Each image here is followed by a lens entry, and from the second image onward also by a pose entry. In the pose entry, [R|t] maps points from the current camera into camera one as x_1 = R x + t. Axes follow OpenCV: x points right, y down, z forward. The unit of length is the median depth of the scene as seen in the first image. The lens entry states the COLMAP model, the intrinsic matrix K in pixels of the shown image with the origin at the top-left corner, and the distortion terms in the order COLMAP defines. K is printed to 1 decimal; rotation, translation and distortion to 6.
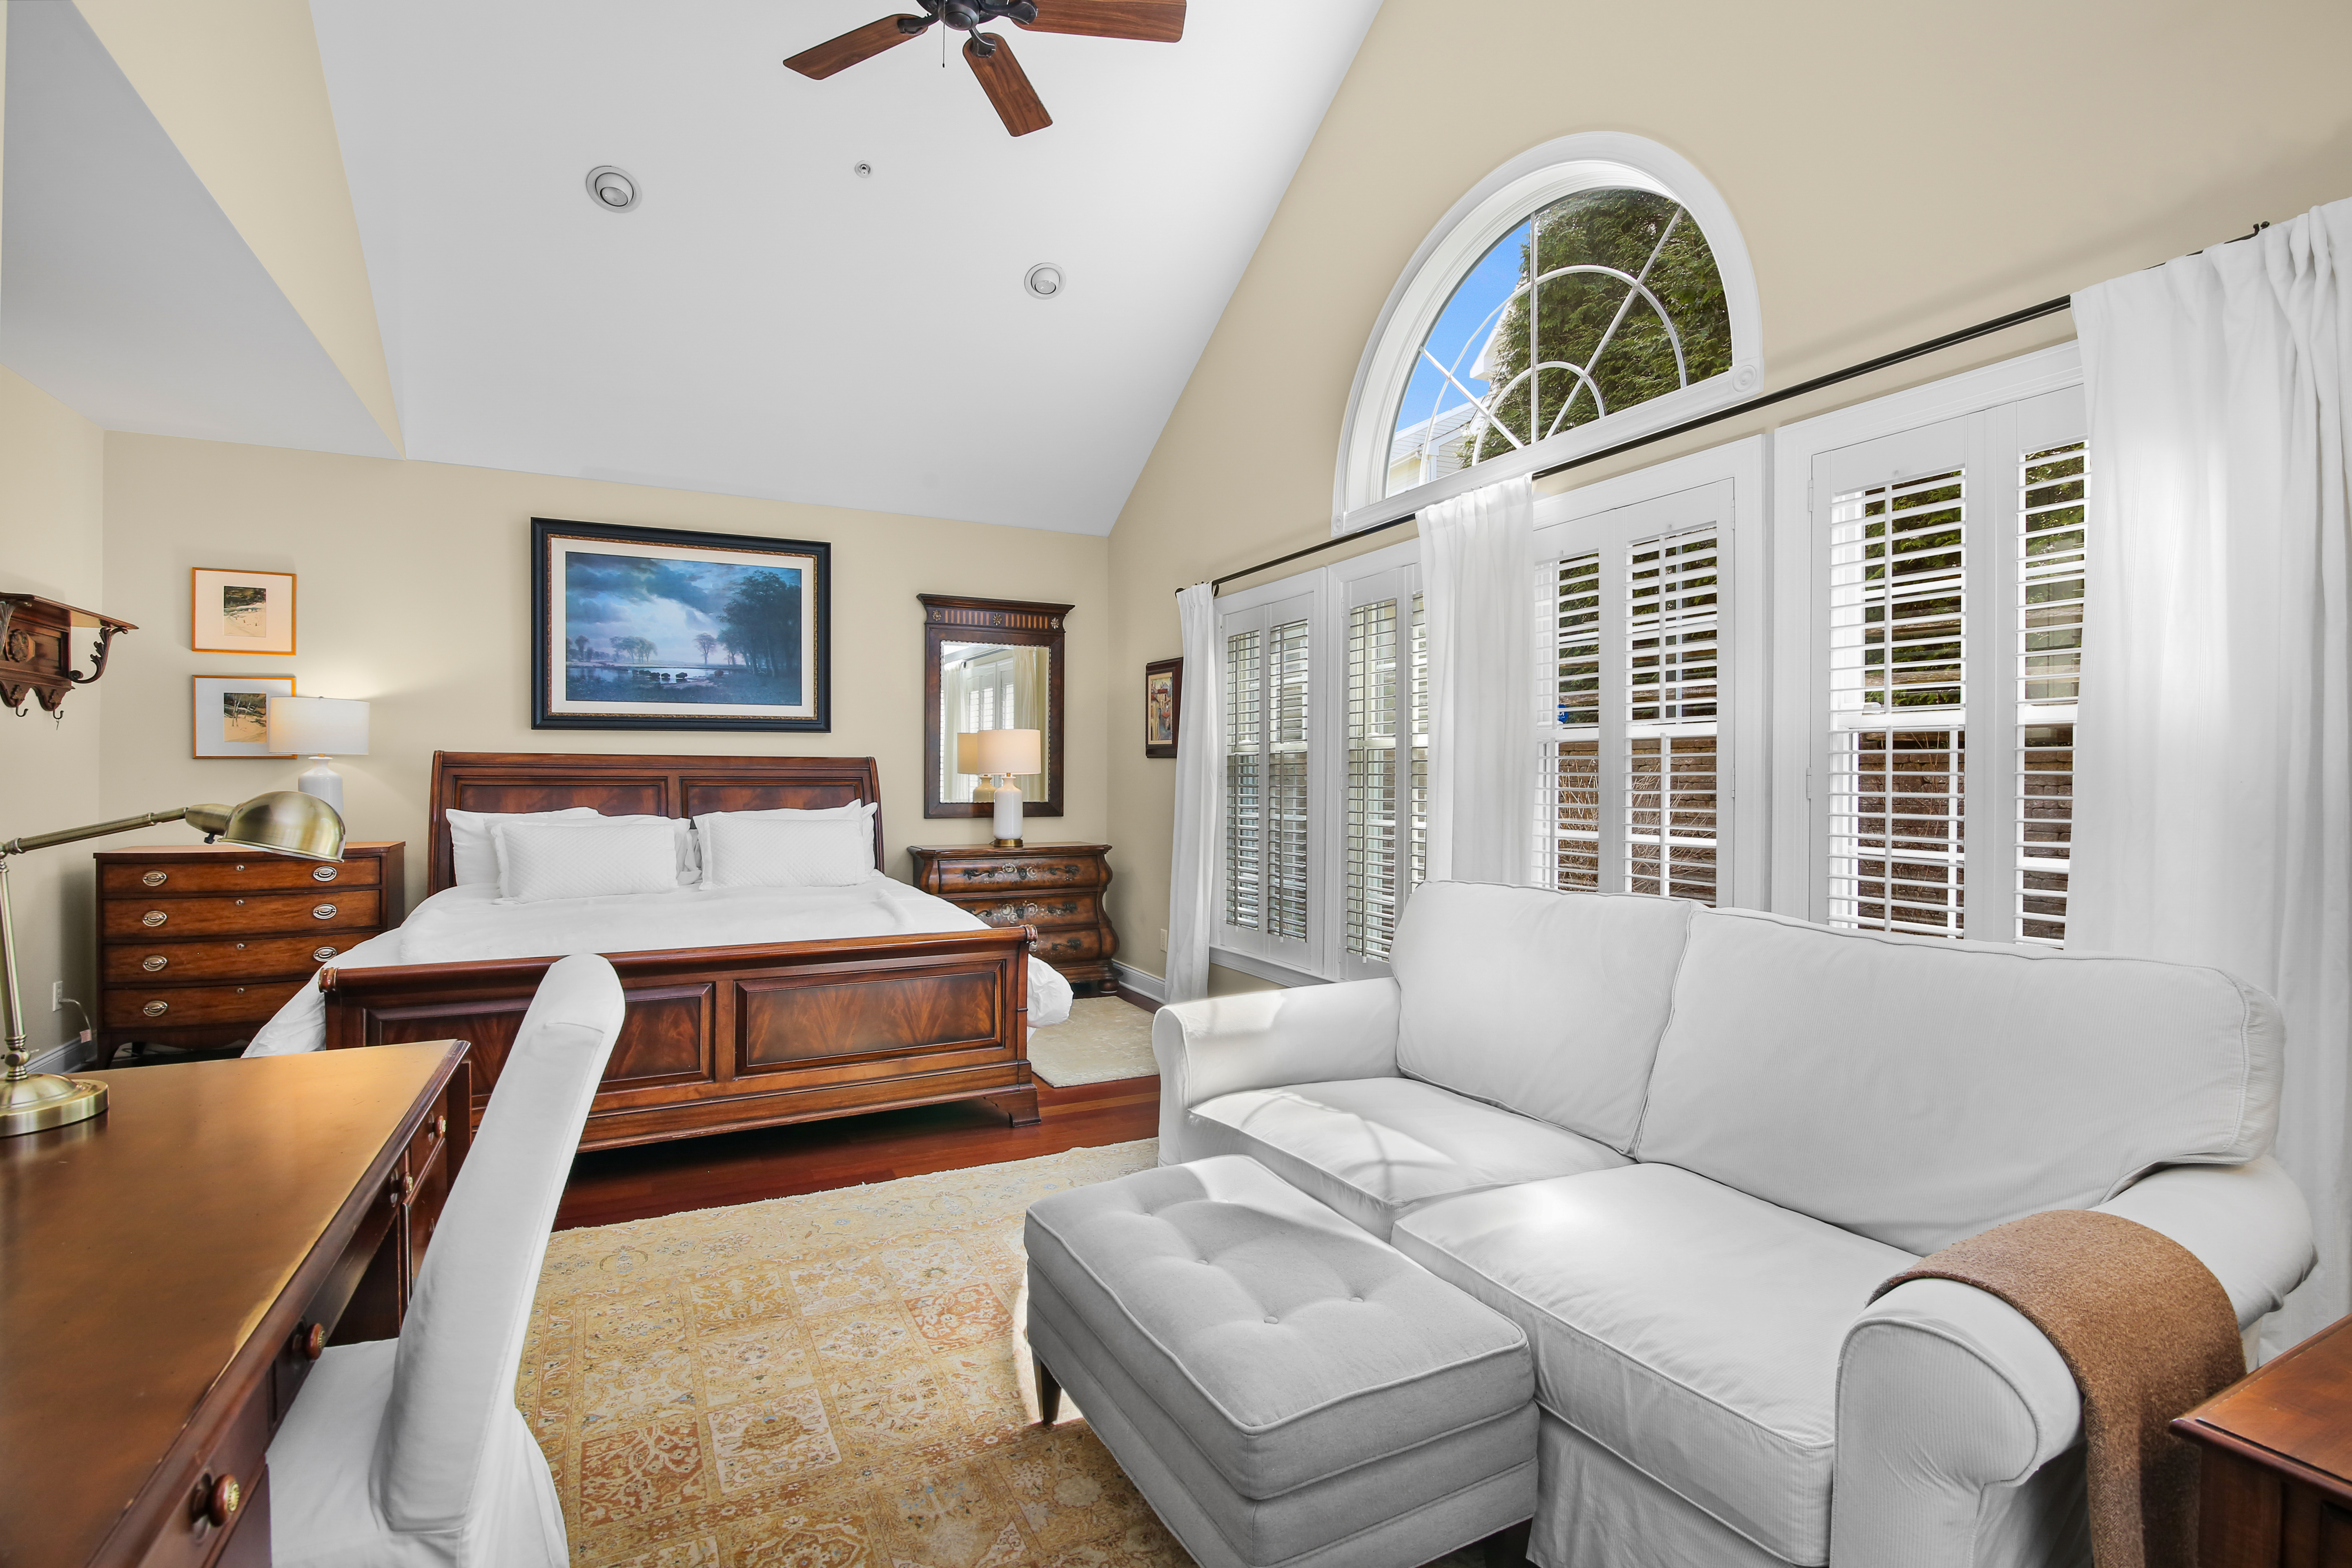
lens RADIAL K [[1061.1, 0, 1164.4], [0, 1061.1, 779.8], [0, 0, 1]] dist [-0.005463, 0.001879]
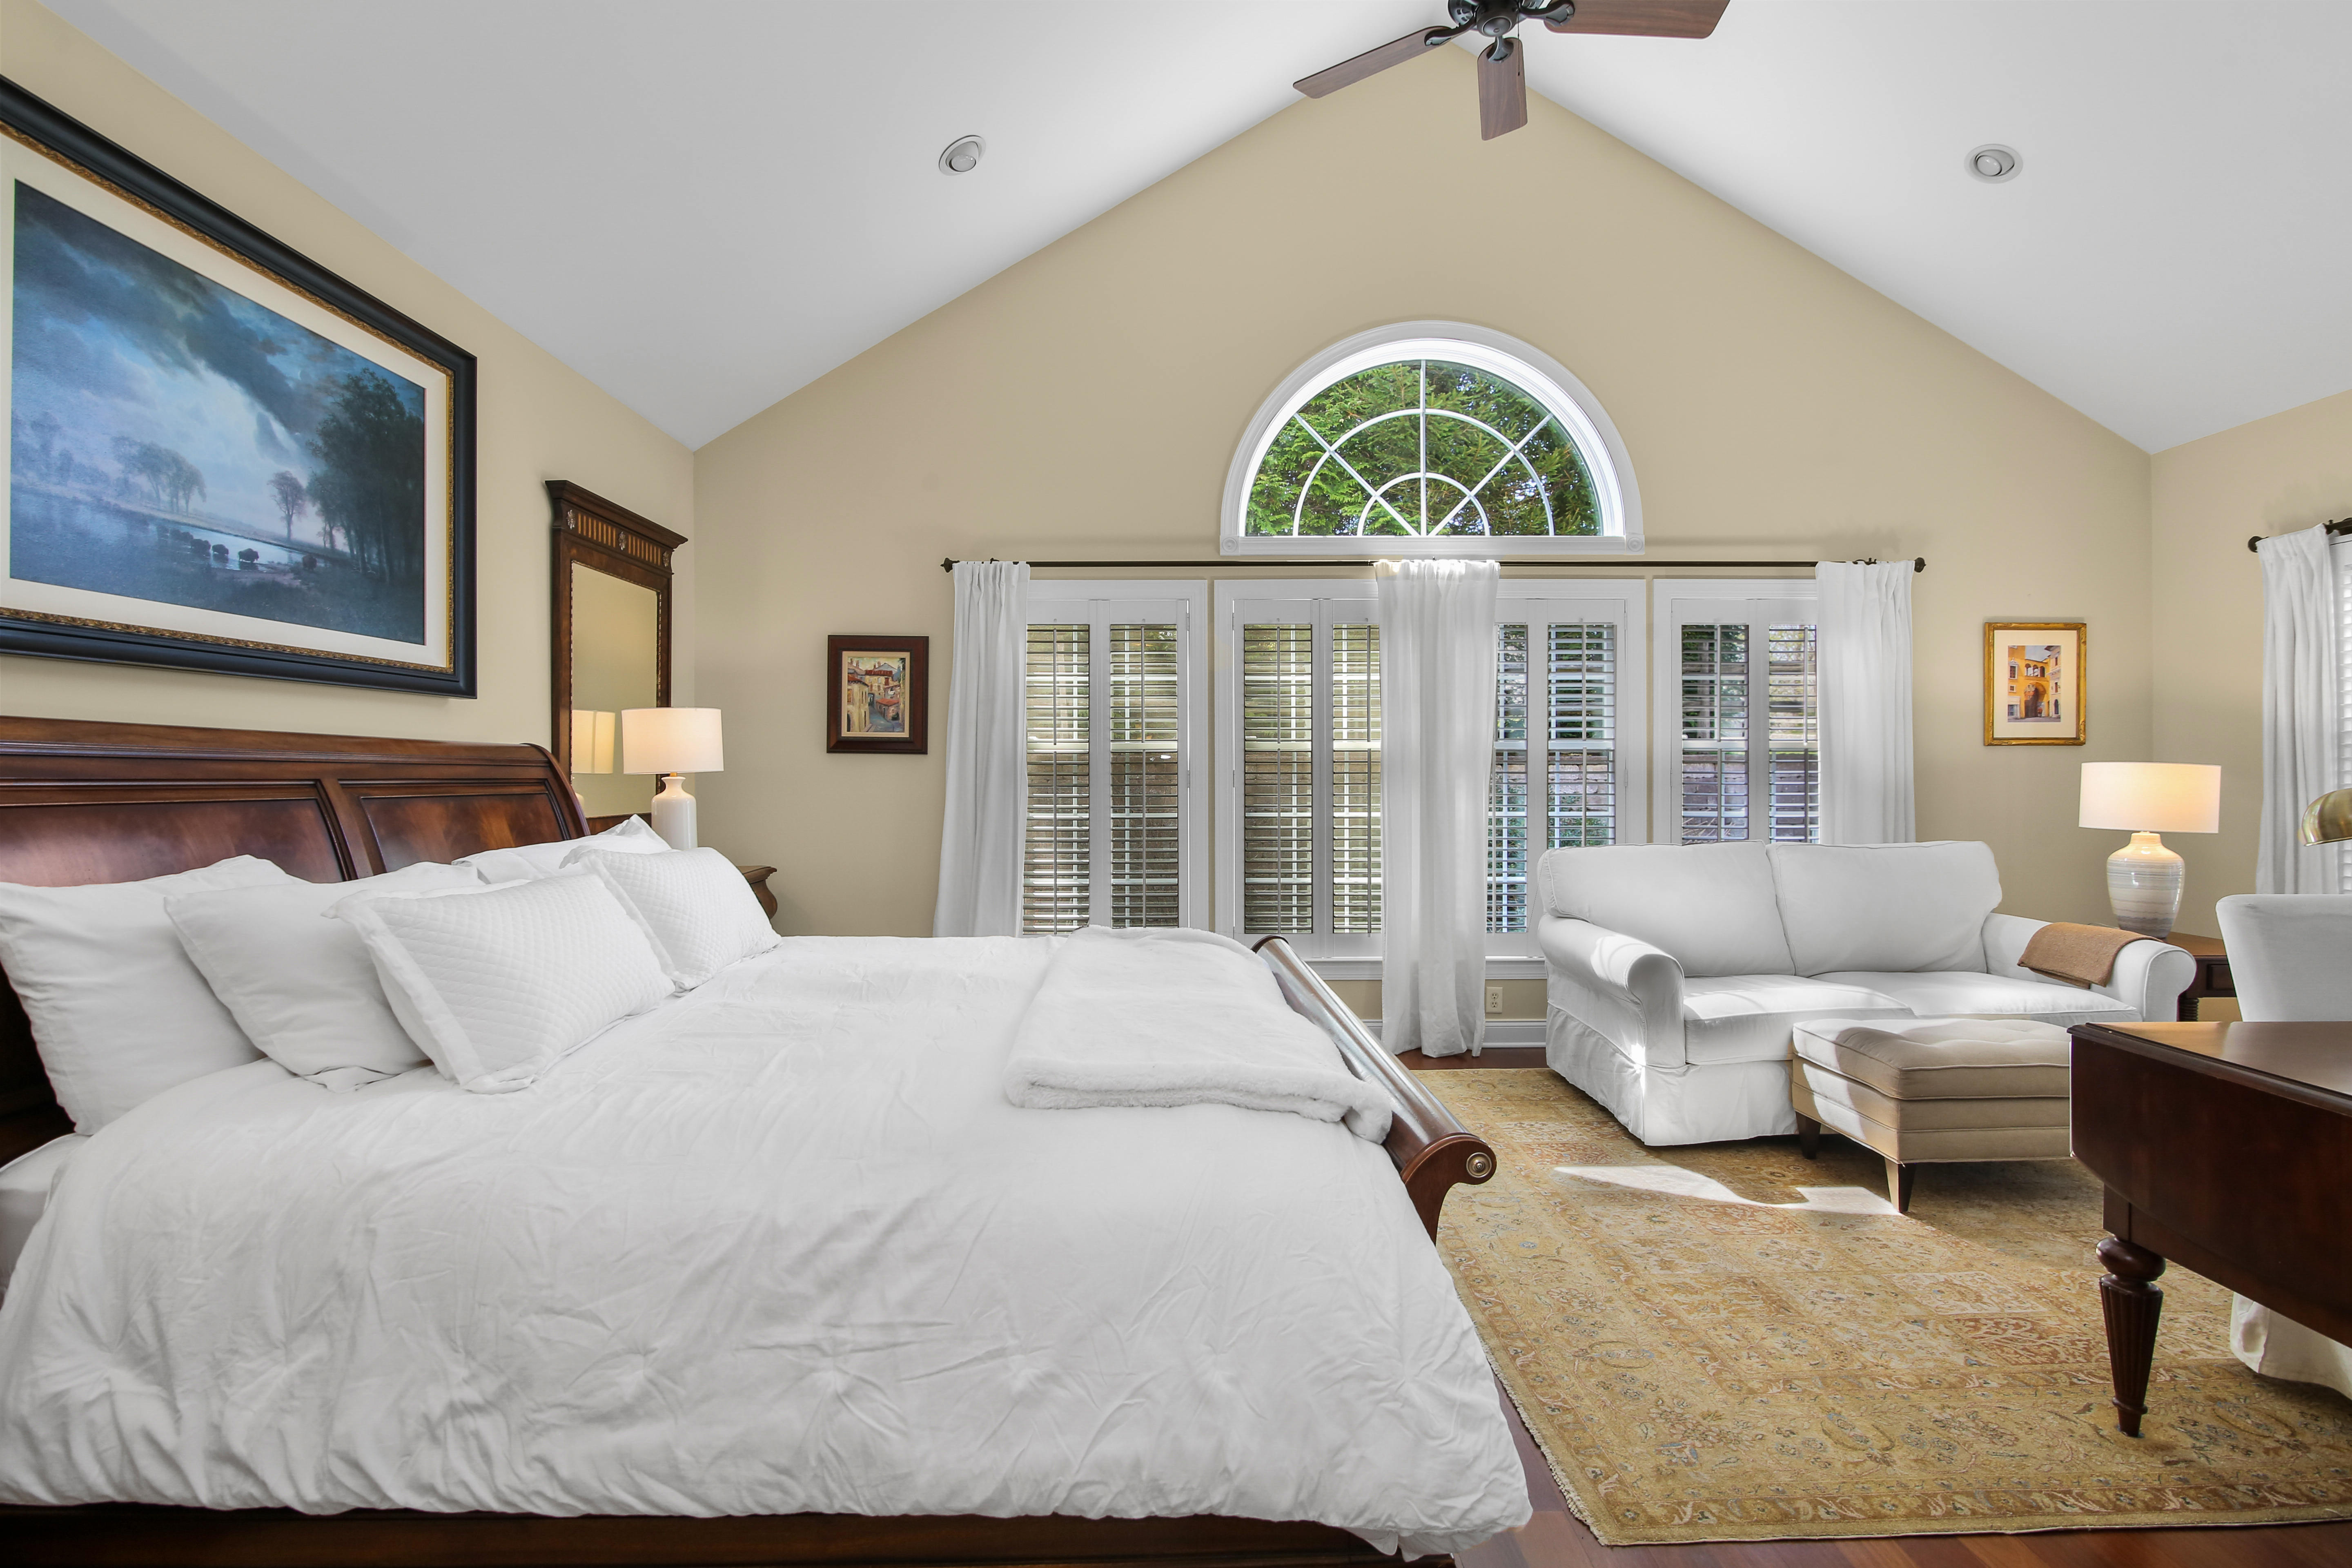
lens RADIAL K [[1061.1, 0, 1172.3], [0, 1061.1, 785.8], [0, 0, 1]] dist [-0.005463, 0.001879]
pose [[0.458669, -0.011369, 0.888535, -0.675071], [0.004214, 0.999935, 0.010618, -0.003155], [-0.888597, -0.001126, 0.458687, 0.441563]]
